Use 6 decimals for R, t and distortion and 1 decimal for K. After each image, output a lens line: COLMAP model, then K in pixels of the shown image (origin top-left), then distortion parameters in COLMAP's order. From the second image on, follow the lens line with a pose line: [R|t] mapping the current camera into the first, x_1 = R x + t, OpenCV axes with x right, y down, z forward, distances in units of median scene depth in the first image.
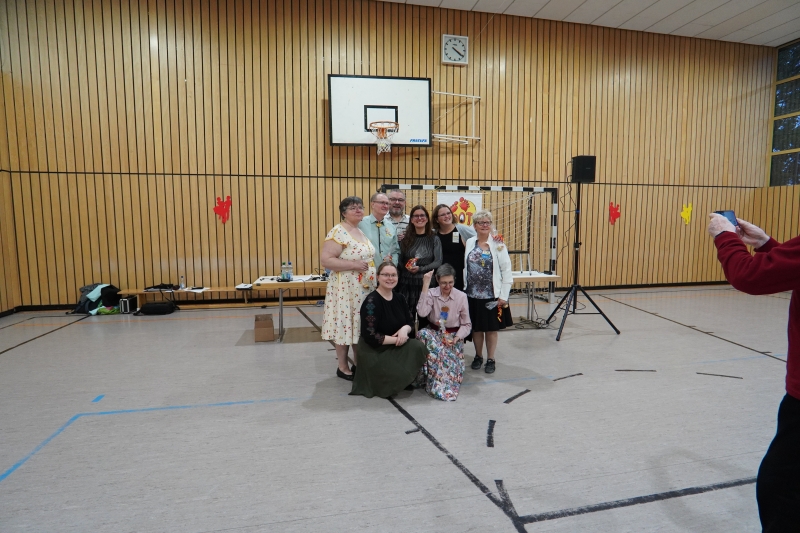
lens RADIAL K [[428.0, 0, 404.6], [0, 428.0, 266.5], [0, 0, 1]] dist [-0.028832, 0.000461]
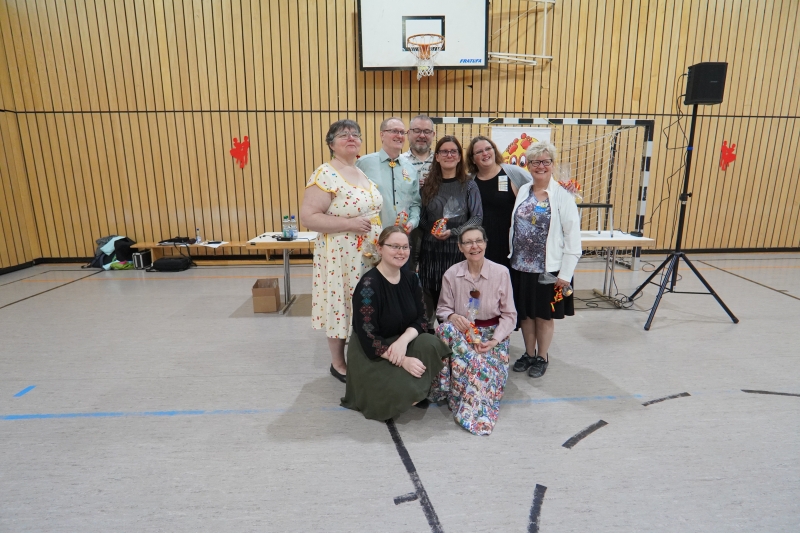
lens RADIAL K [[428.0, 0, 404.6], [0, 428.0, 266.5], [0, 0, 1]] dist [-0.028832, 0.000461]
pose [[0.988810, 0.030188, -0.146094, 0.040320], [-0.012917, 0.992958, 0.117757, -0.009382], [0.148620, -0.114552, 0.982237, 0.180305]]
